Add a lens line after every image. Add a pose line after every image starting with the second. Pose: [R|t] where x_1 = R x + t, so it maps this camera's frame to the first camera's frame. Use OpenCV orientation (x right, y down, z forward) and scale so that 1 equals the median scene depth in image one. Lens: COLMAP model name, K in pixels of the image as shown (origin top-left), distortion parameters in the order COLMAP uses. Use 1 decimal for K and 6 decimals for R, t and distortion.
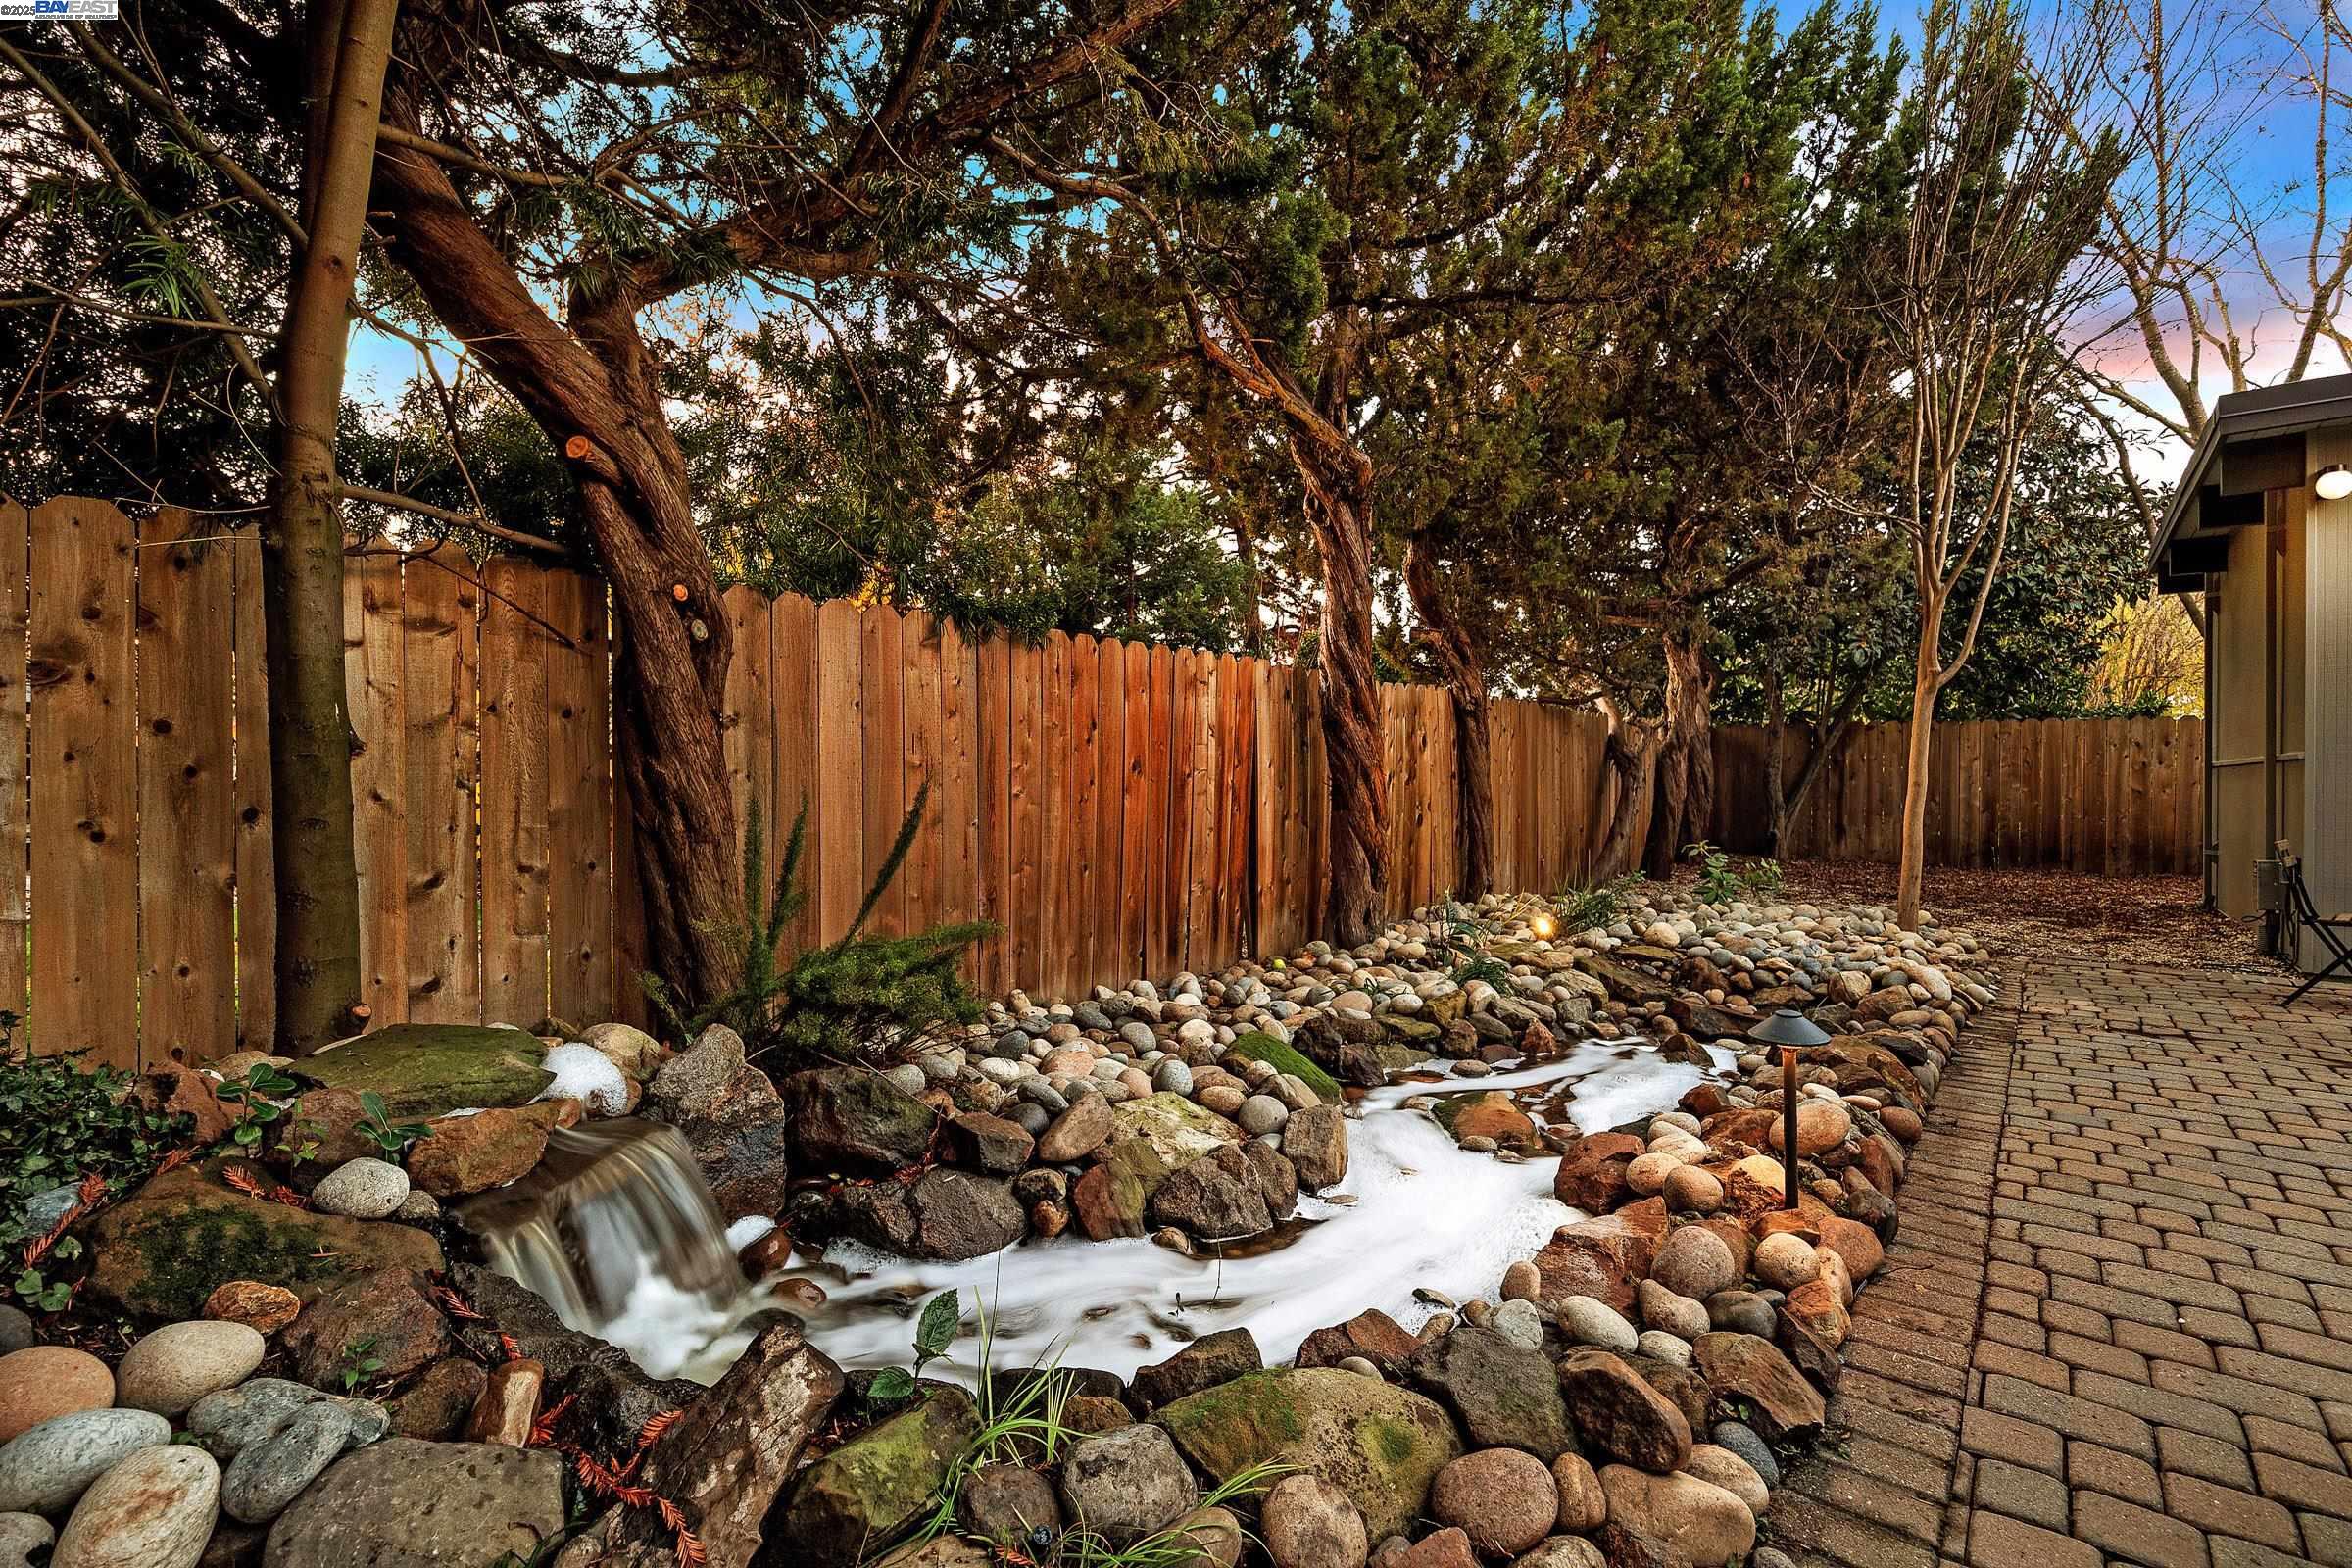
lens RADIAL K [[1098.4, 0, 1162.6], [0, 1098.4, 786.2], [0, 0, 1]] dist [-0.001163, -0.000252]
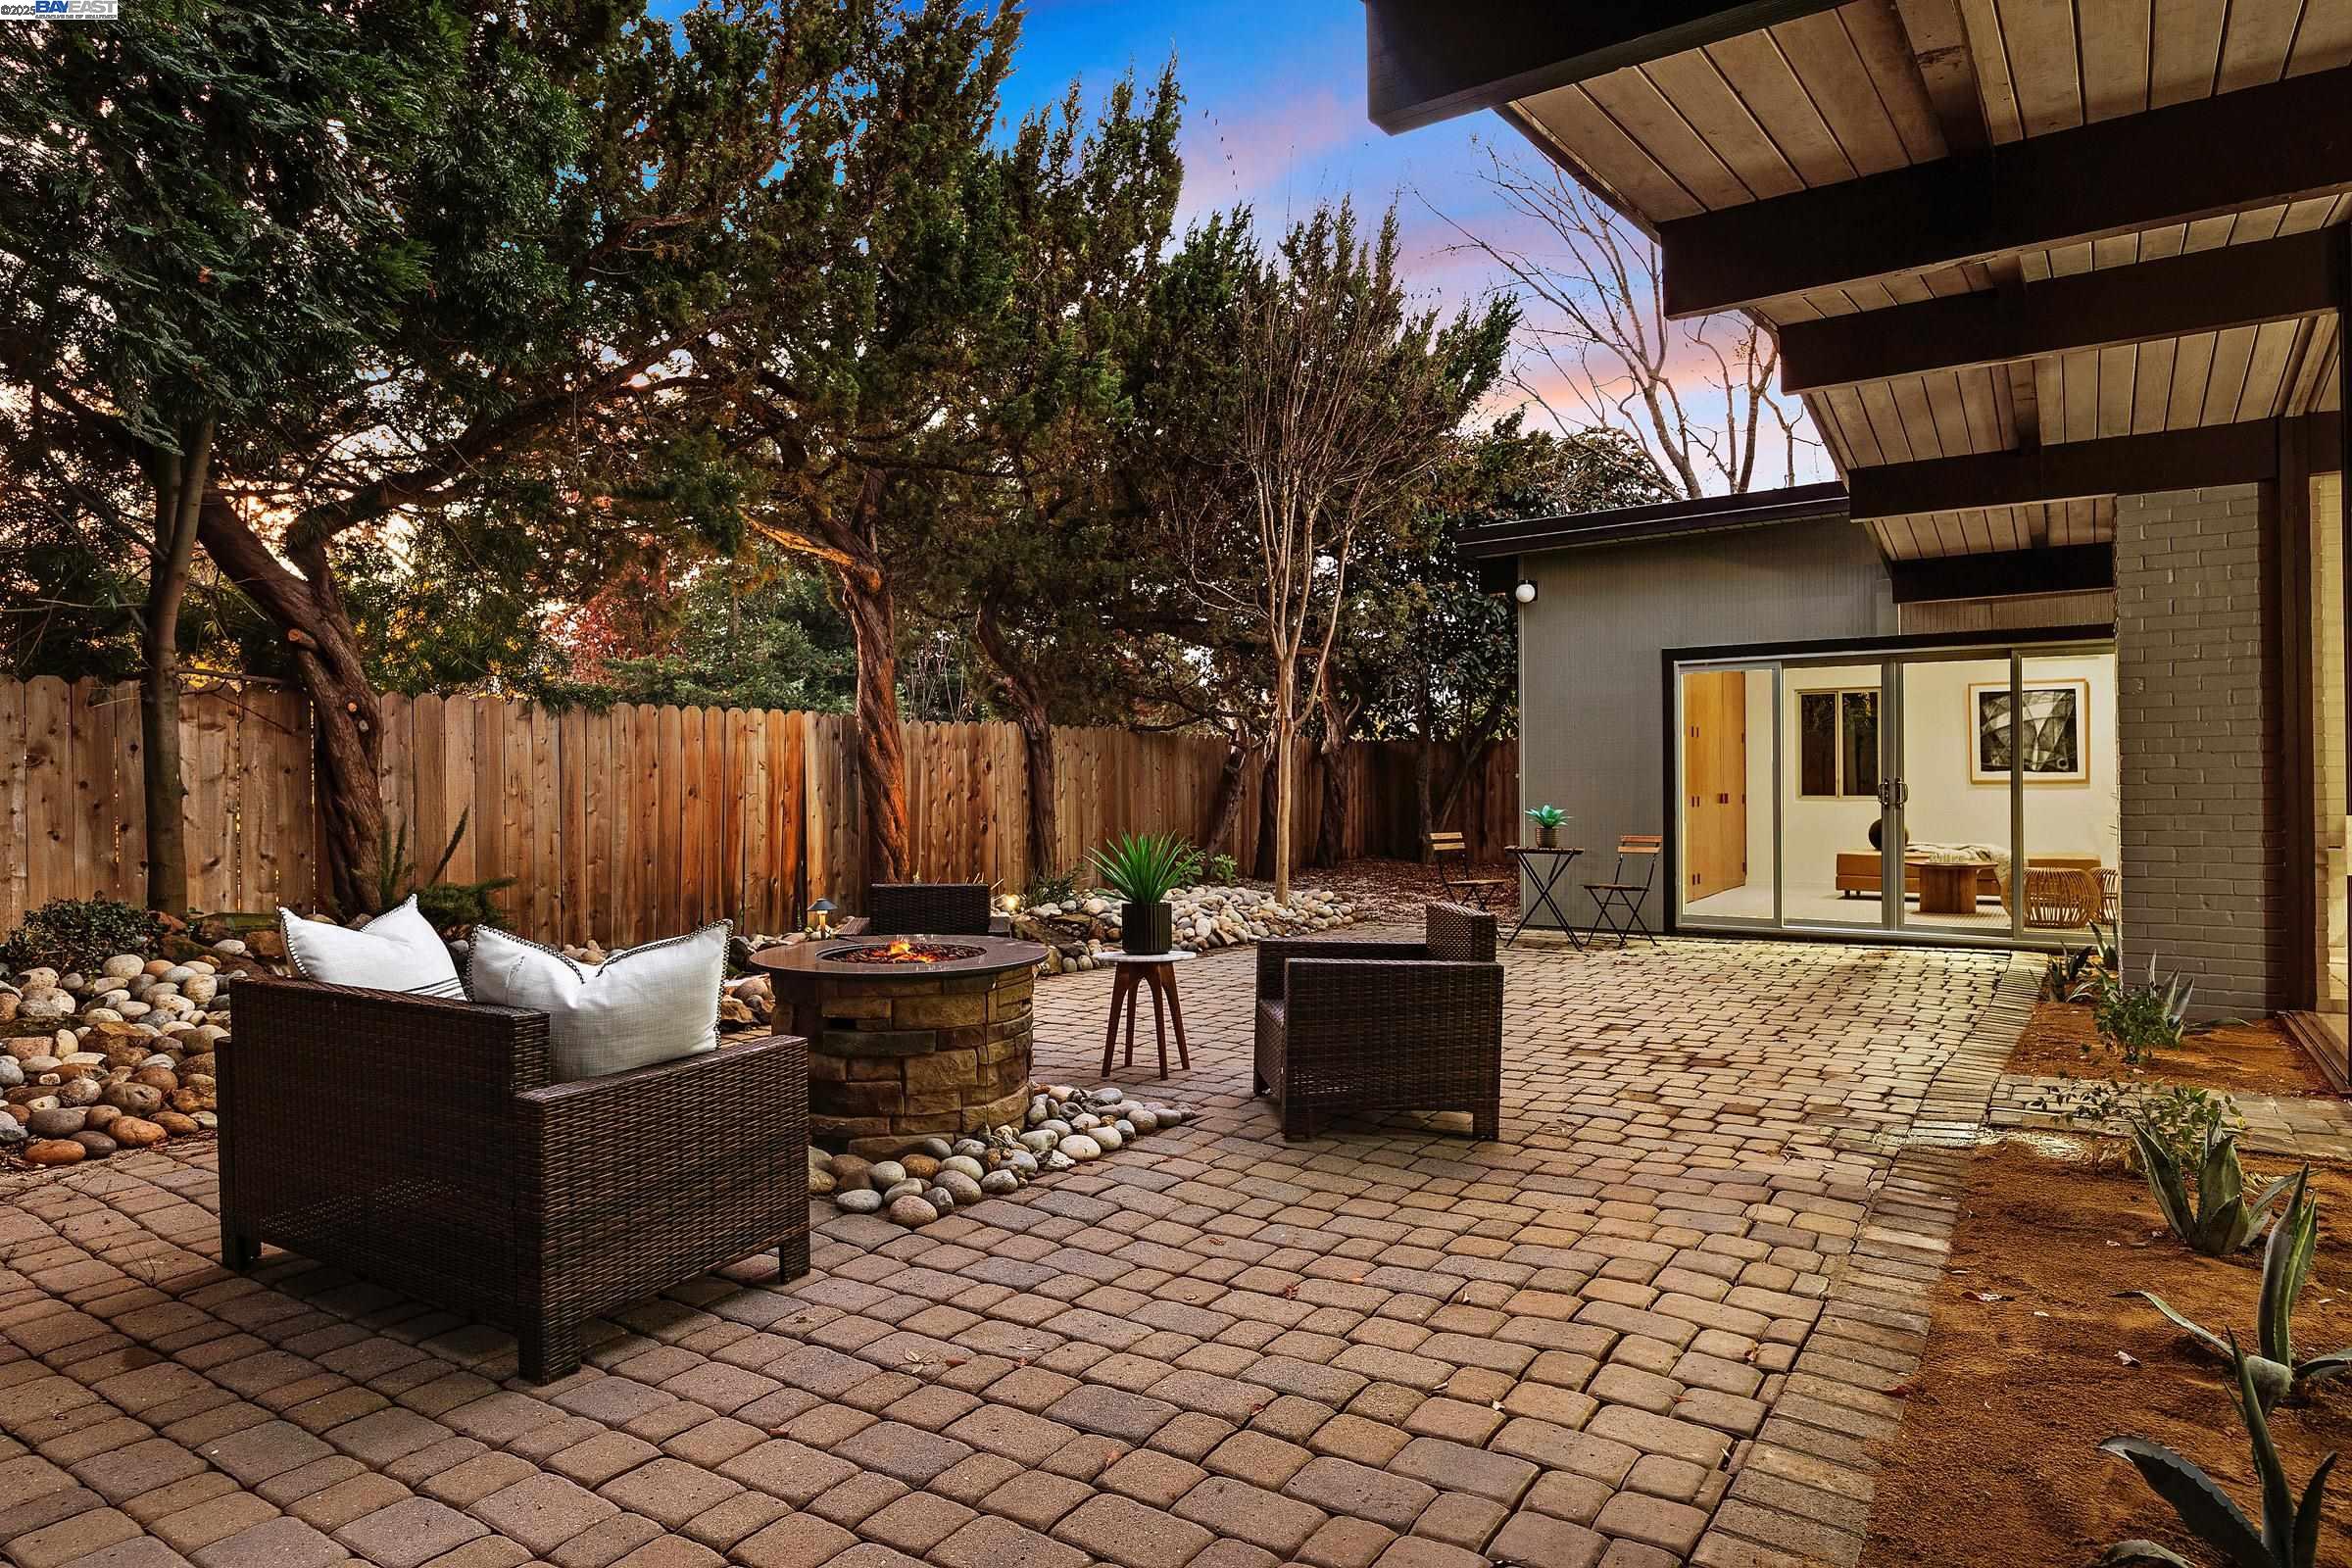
lens RADIAL K [[1422.6, 0, 1176.0], [0, 1422.6, 784.0], [0, 0, 1]] dist [0.004496, 0.001442]
pose [[0.996502, -0.005543, 0.083380, 0.544769], [0.006077, 0.999963, -0.006143, -0.015927], [-0.083343, 0.006629, 0.996499, -1.106041]]
